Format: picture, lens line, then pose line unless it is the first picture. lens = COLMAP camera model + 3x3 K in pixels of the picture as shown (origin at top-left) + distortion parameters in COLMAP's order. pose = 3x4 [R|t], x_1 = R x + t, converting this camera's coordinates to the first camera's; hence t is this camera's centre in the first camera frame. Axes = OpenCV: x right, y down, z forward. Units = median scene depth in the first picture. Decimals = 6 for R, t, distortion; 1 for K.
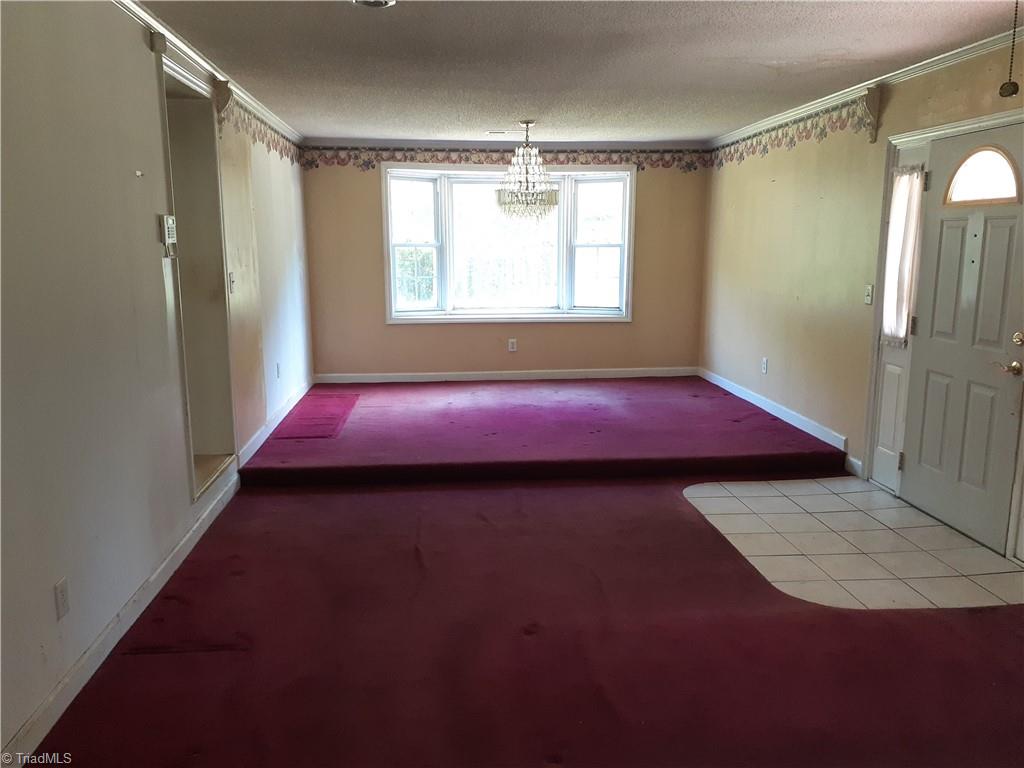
lens RADIAL K [[821.6, 0, 511.5], [0, 821.6, 395.5], [0, 0, 1]] dist [0.136230, -0.246586]
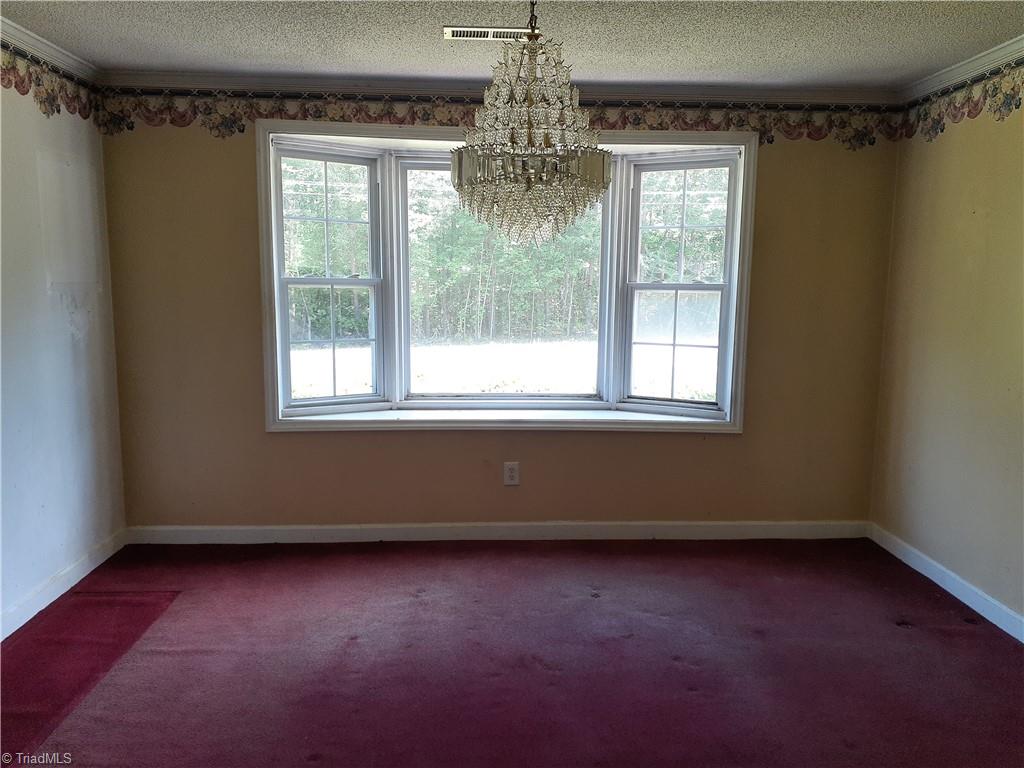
lens RADIAL K [[821.6, 0, 511.5], [0, 821.6, 395.5], [0, 0, 1]] dist [0.136230, -0.246586]
pose [[0.998921, 0.018856, -0.042441, 0.023212], [-0.020506, 0.999037, -0.038778, -0.092594], [0.041669, 0.039607, 0.998346, 0.487042]]
